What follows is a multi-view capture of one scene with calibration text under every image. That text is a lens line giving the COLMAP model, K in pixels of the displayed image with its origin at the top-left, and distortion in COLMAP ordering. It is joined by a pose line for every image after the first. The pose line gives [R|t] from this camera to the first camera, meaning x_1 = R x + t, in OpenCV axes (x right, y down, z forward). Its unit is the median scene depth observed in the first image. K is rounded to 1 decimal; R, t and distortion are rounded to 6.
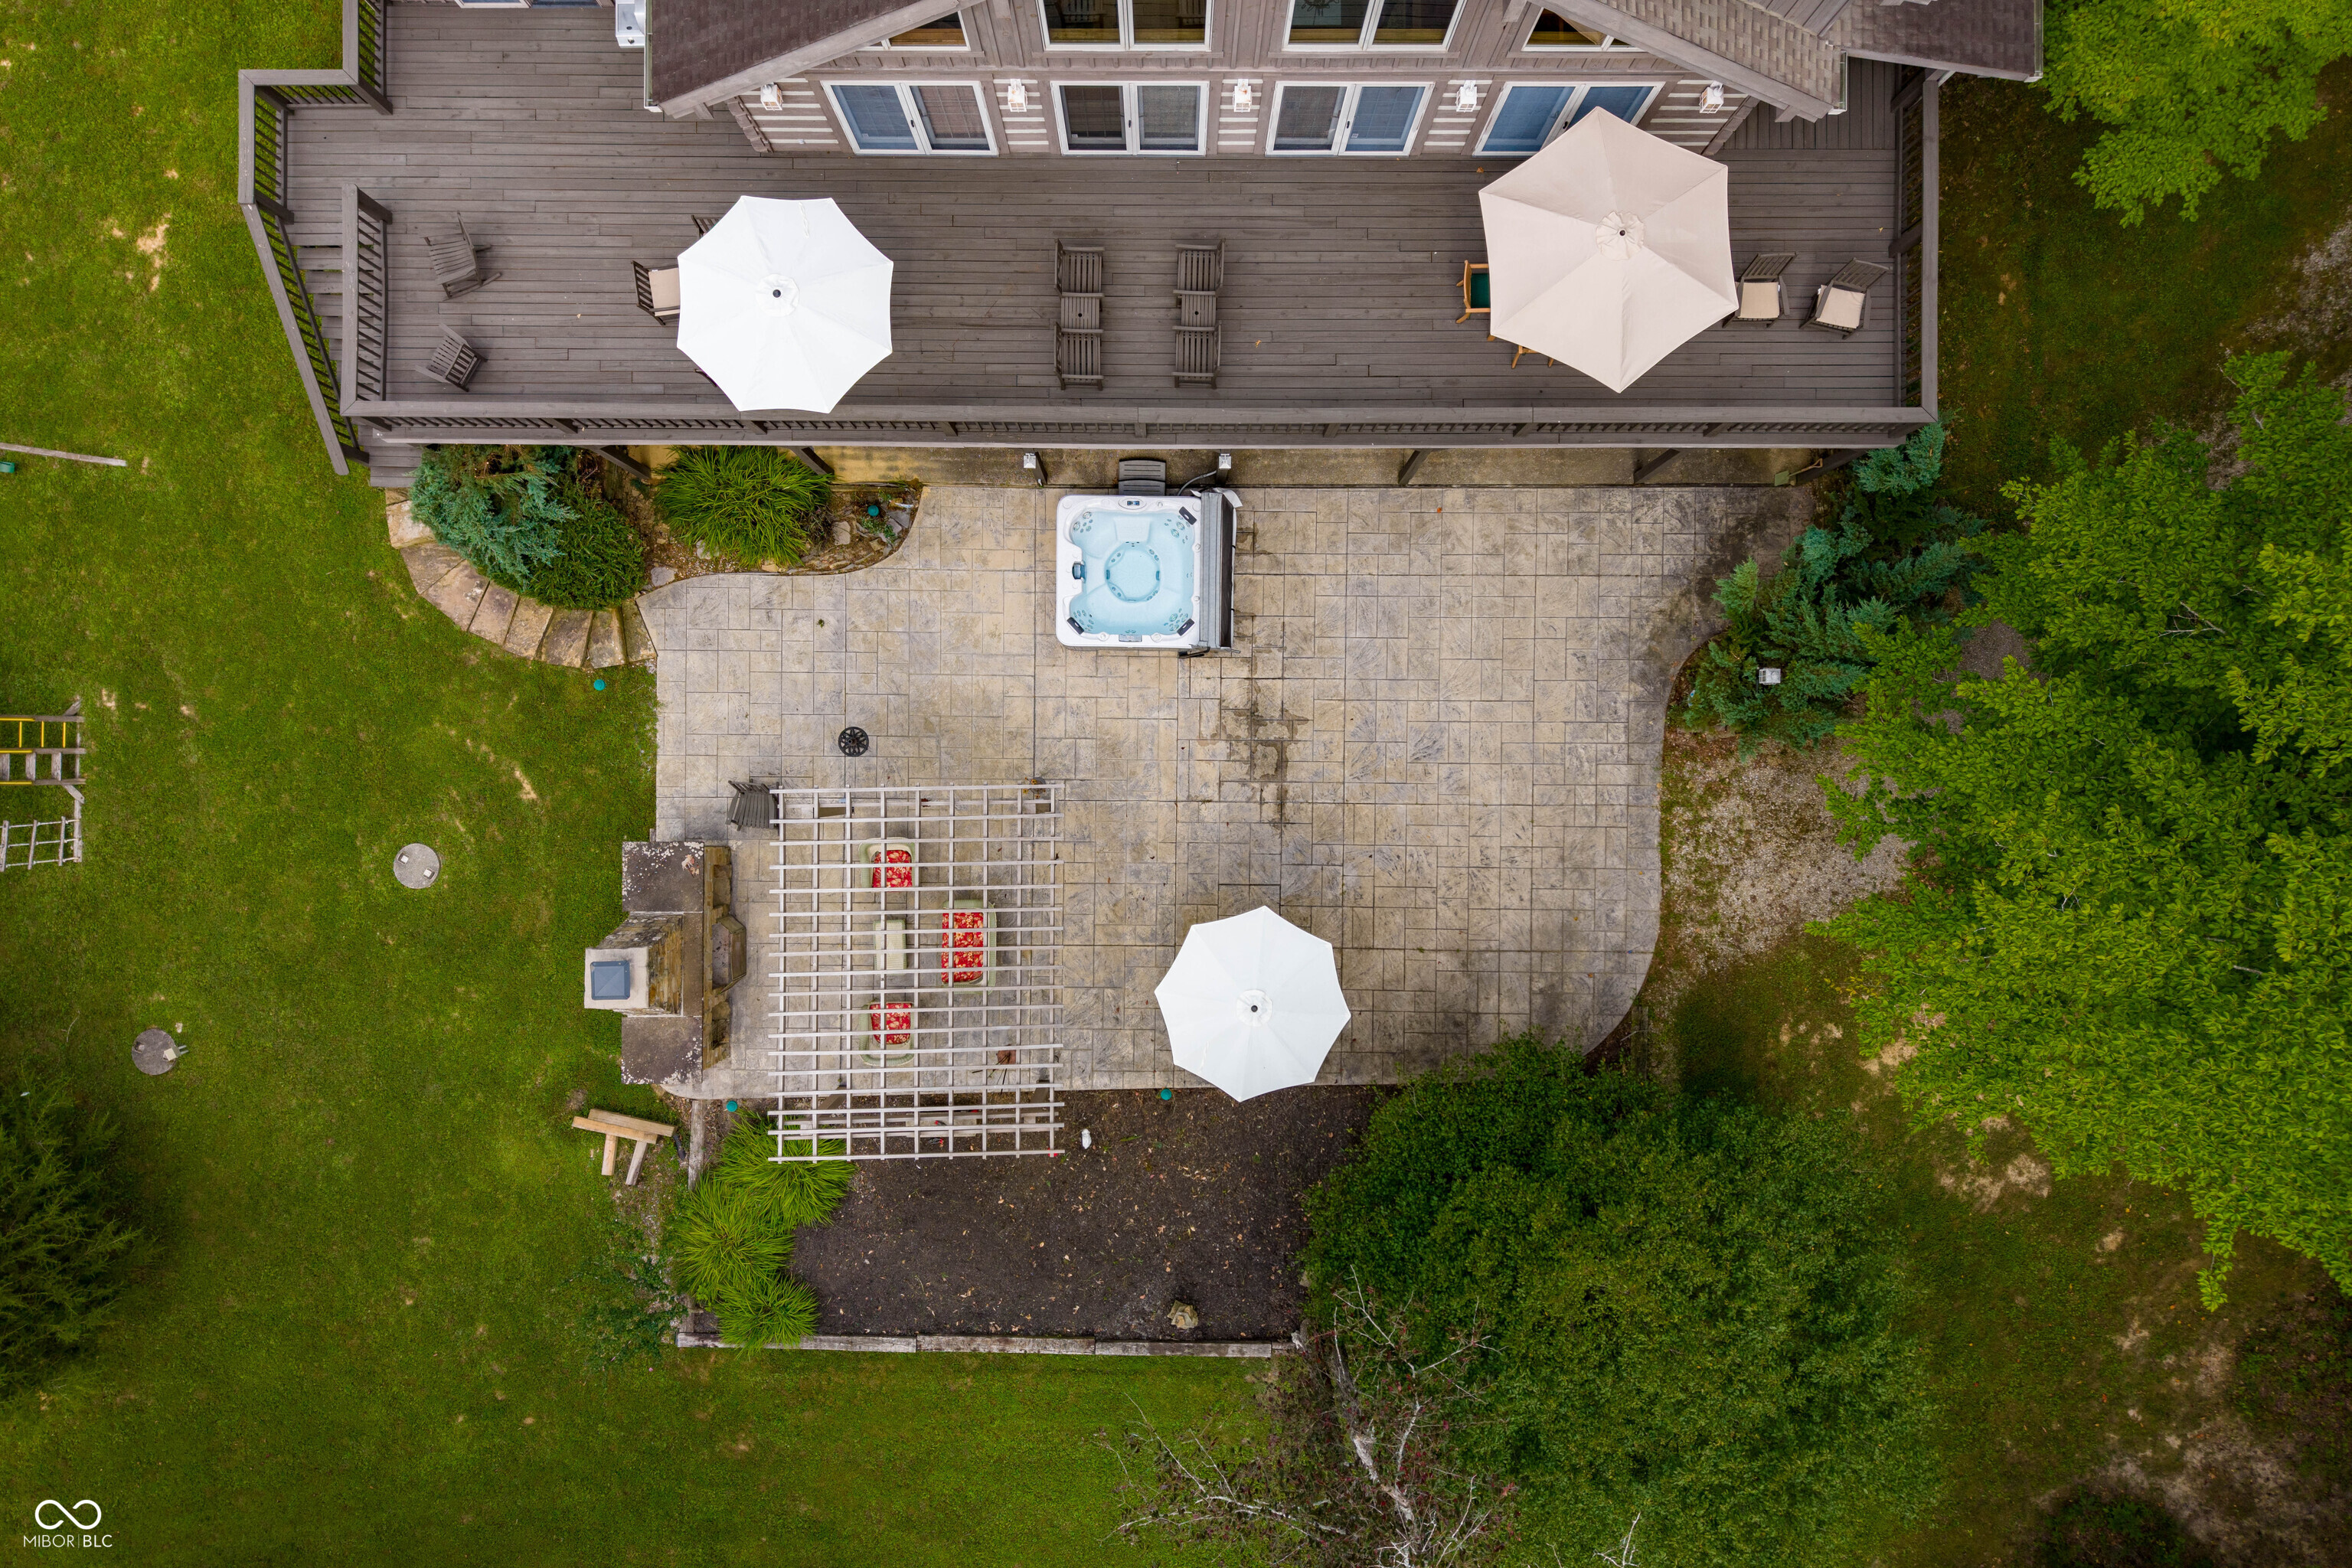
lens RADIAL K [[1621.3, 0, 1179.4], [0, 1621.3, 773.8], [0, 0, 1]] dist [0.044323, -0.056994]
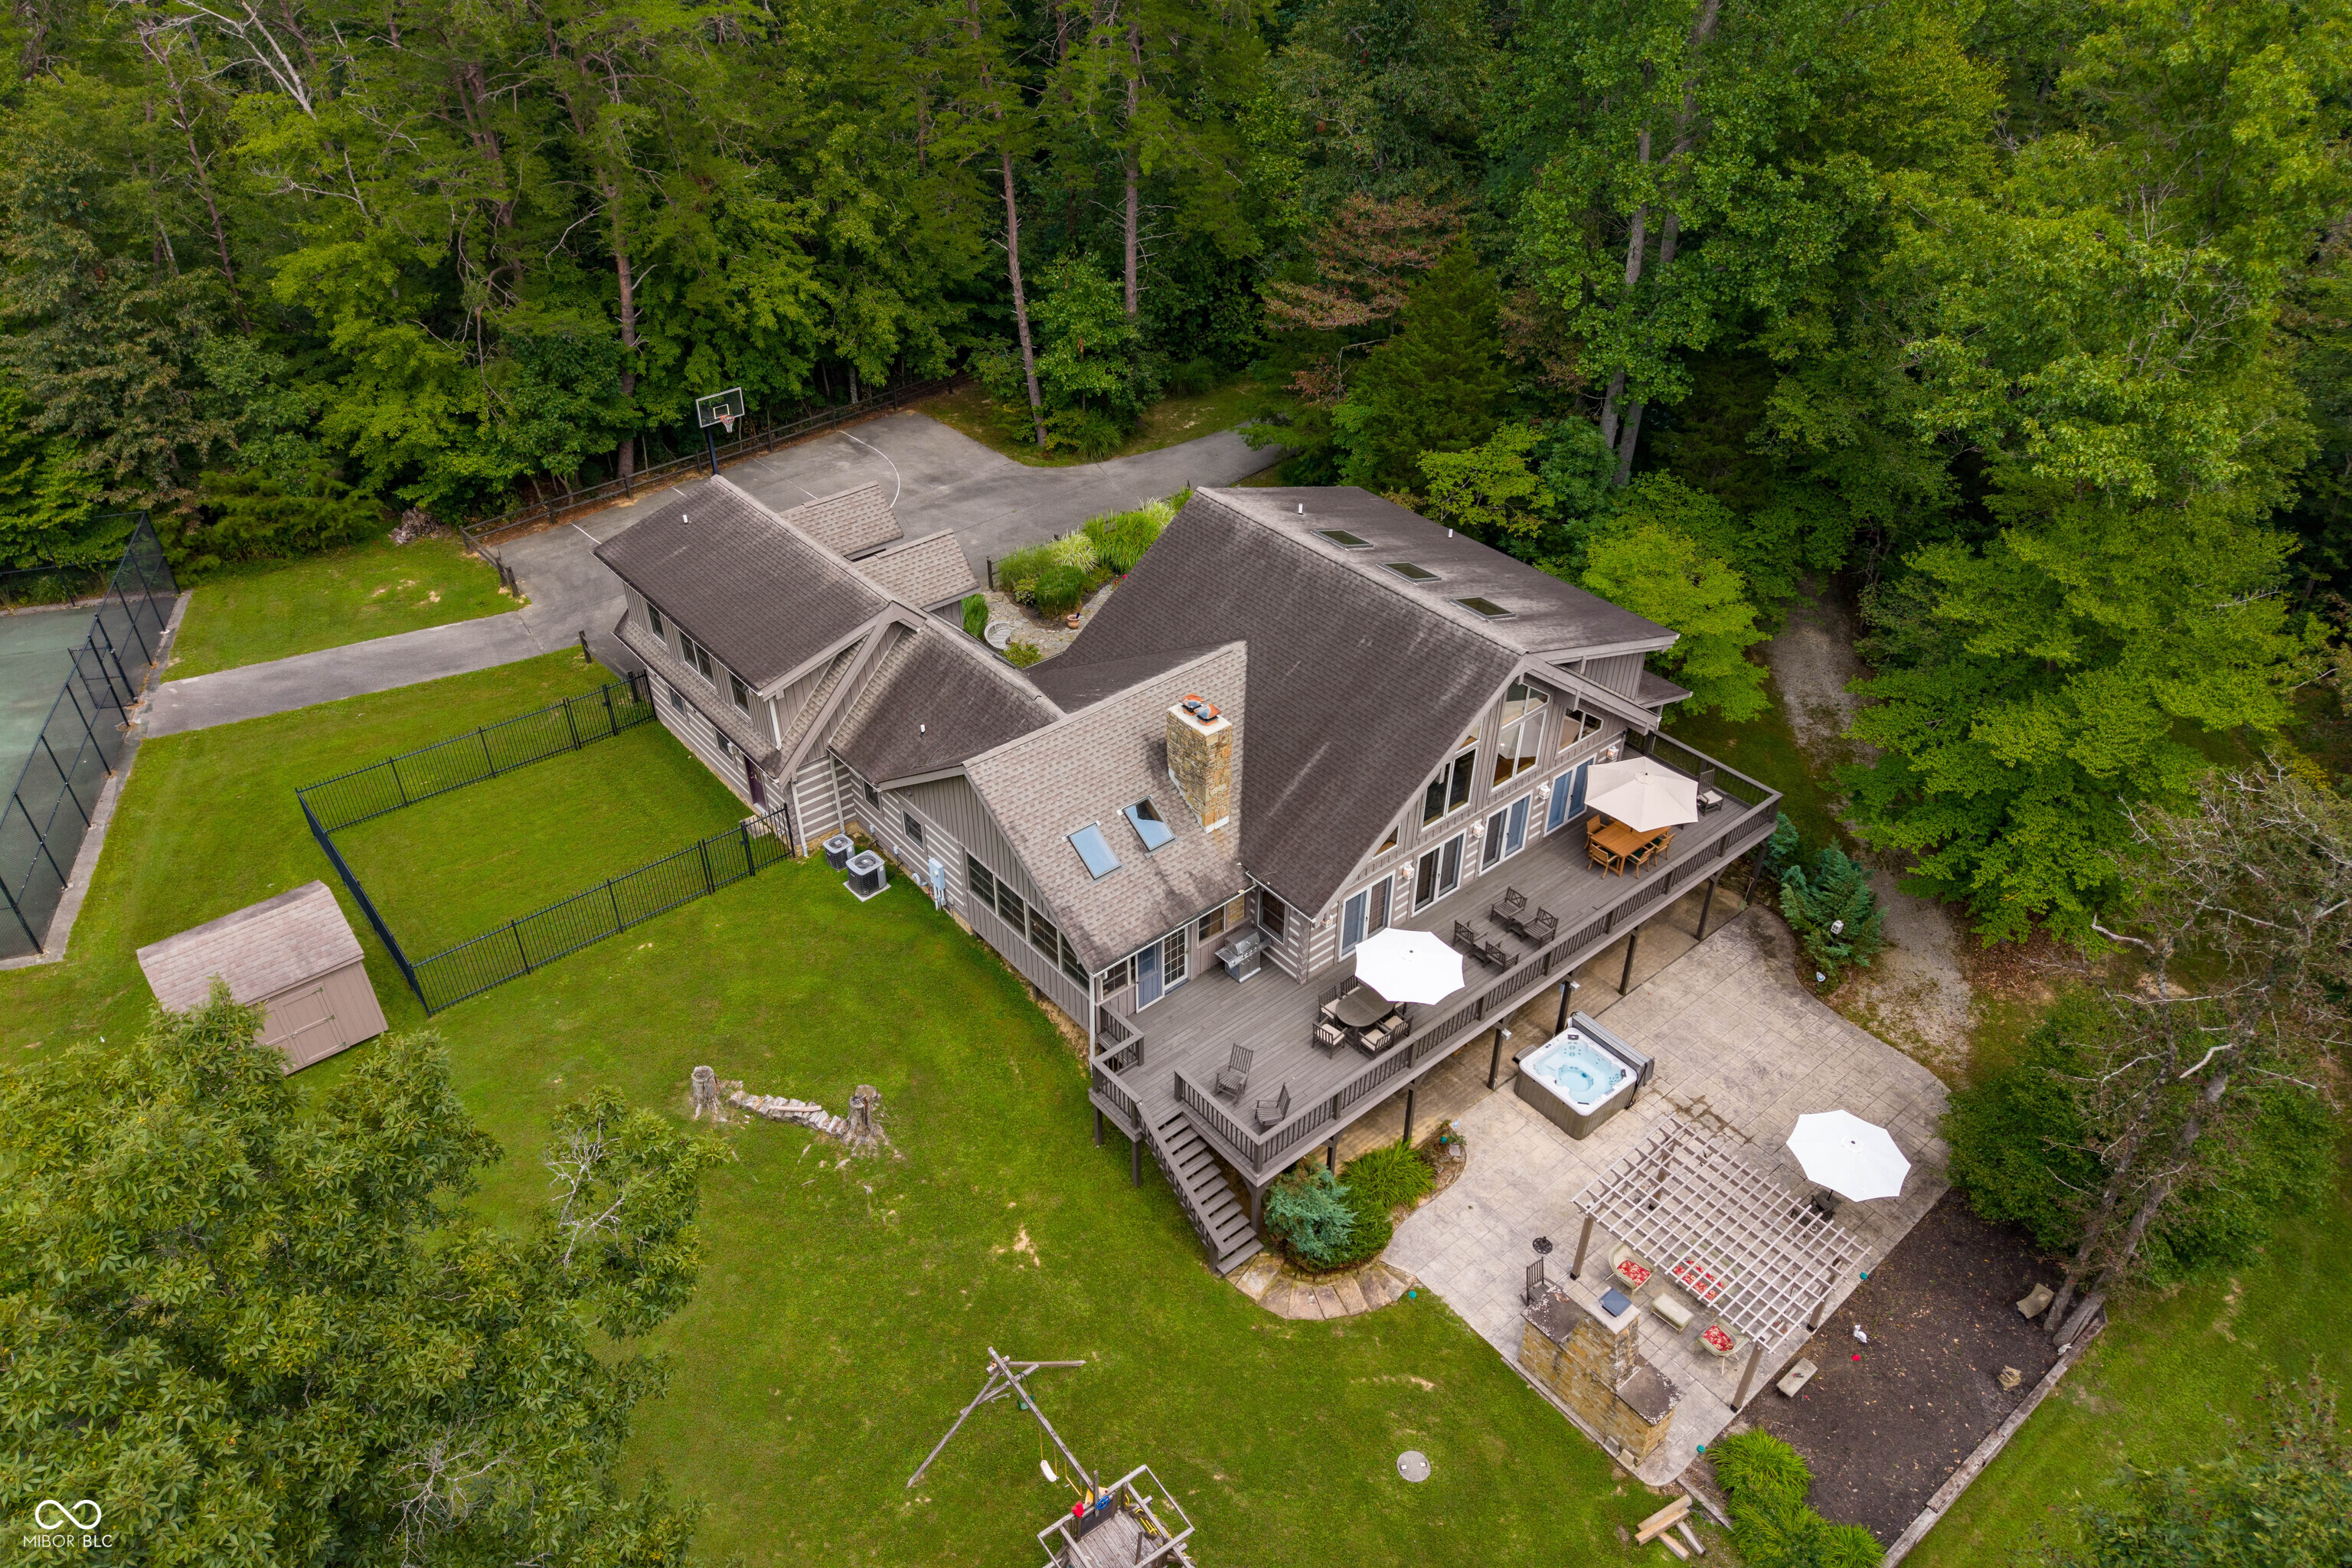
lens RADIAL K [[1568.8, 0, 1171.6], [0, 1568.8, 792.0], [0, 0, 1]] dist [0.021859, -0.023509]
pose [[0.764701, -0.384110, 0.517390, -1.083121], [0.644380, 0.452322, -0.616587, 0.481422], [0.002810, 0.804900, 0.593404, -0.236695]]
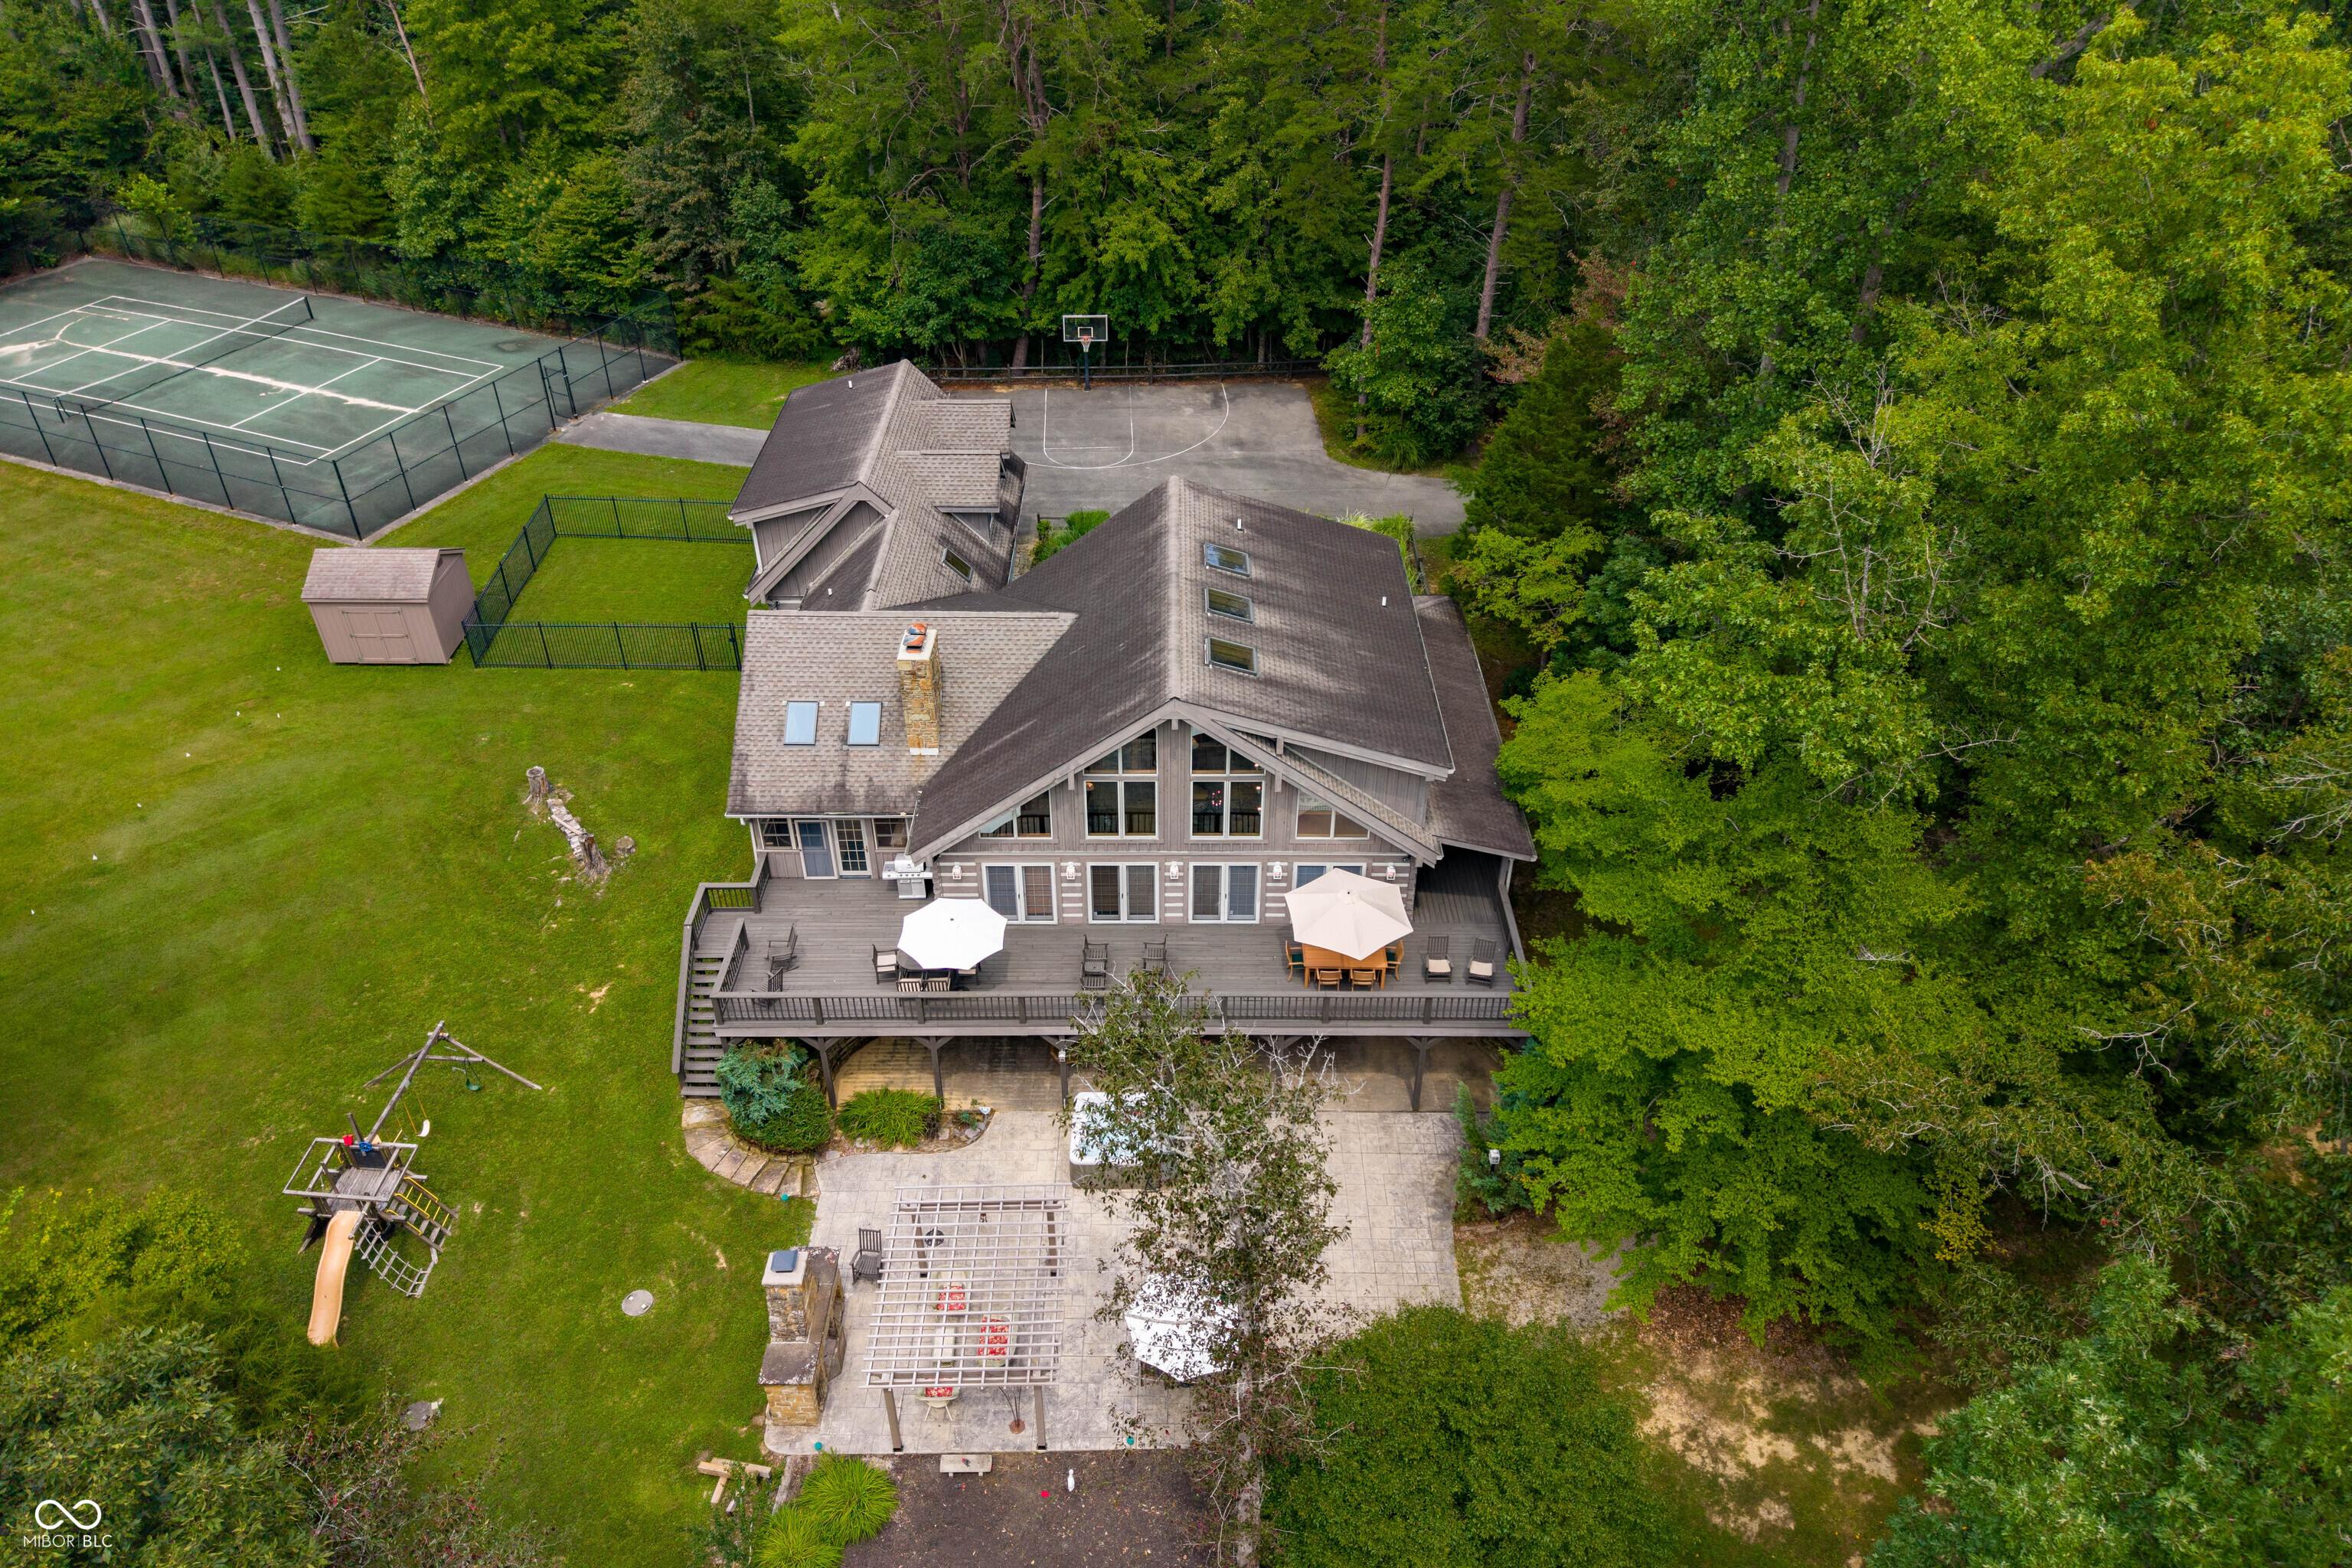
lens RADIAL K [[1574.0, 0, 1171.8], [0, 1574.0, 794.7], [0, 0, 1]] dist [0.007832, -0.007678]
pose [[0.999998, -0.001995, -0.000293, 0.028131], [0.000947, 0.593088, -0.805137, 0.948637], [0.001780, 0.805135, 0.593088, -0.241505]]
